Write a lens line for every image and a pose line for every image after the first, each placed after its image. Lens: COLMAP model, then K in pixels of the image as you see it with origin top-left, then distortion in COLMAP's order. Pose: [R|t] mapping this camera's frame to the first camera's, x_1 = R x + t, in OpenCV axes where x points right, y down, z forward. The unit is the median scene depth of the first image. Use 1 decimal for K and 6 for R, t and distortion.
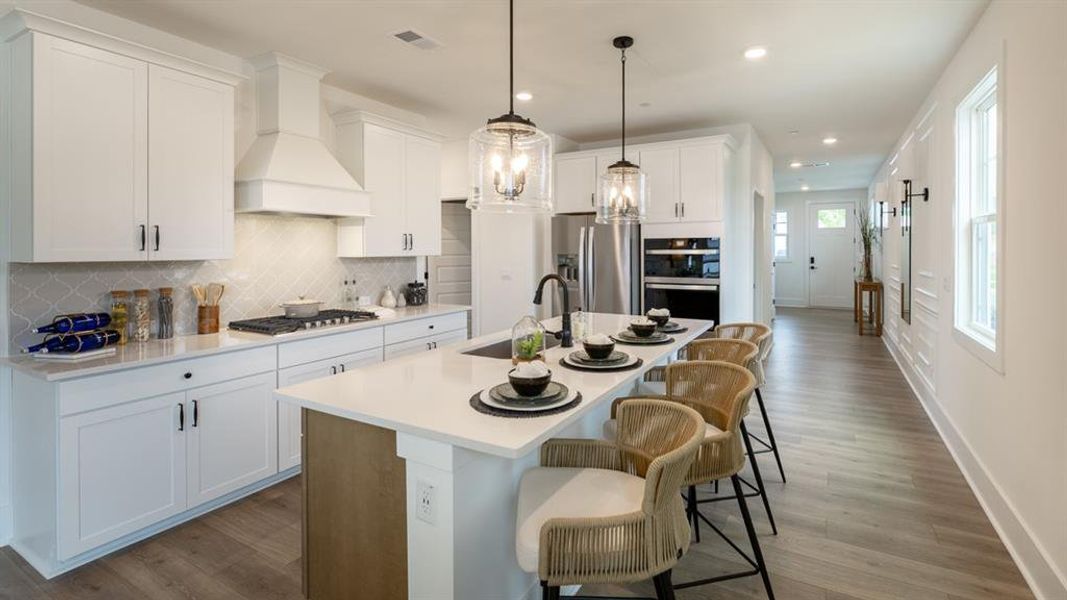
lens RADIAL K [[427.1, 0, 557.4], [0, 427.1, 287.8], [0, 0, 1]] dist [0.000075, 0.000005]
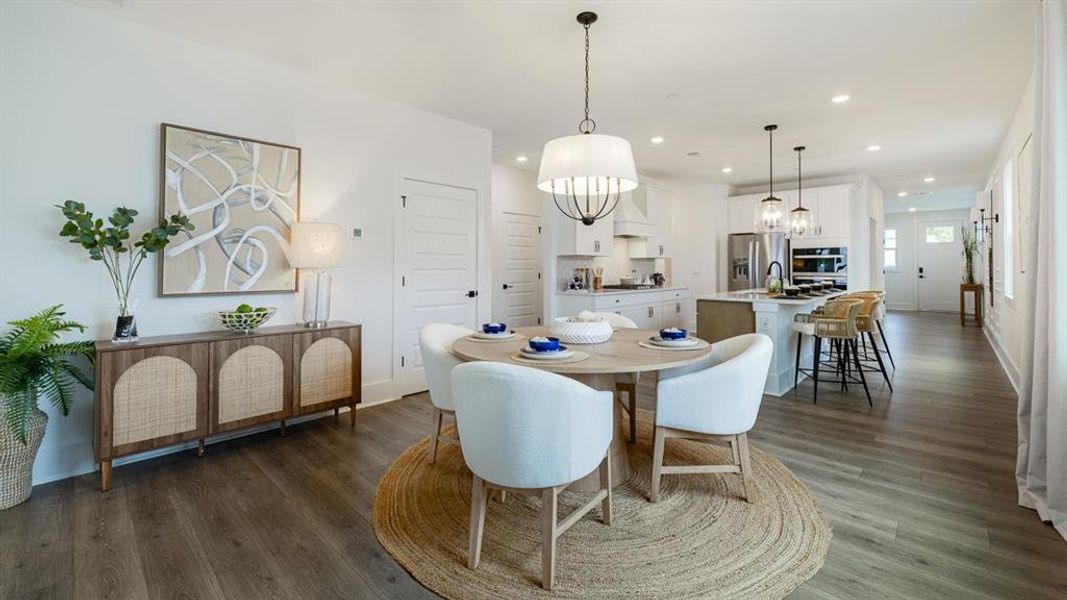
lens RADIAL K [[422.9, 0, 532.3], [0, 422.9, 291.7], [0, 0, 1]] dist [-0.014277, -0.000062]
pose [[0.974654, 0.013025, -0.223338, -0.261678], [-0.021269, 0.999177, -0.034547, 0.080668], [0.222704, 0.038422, 0.974129, -0.496348]]
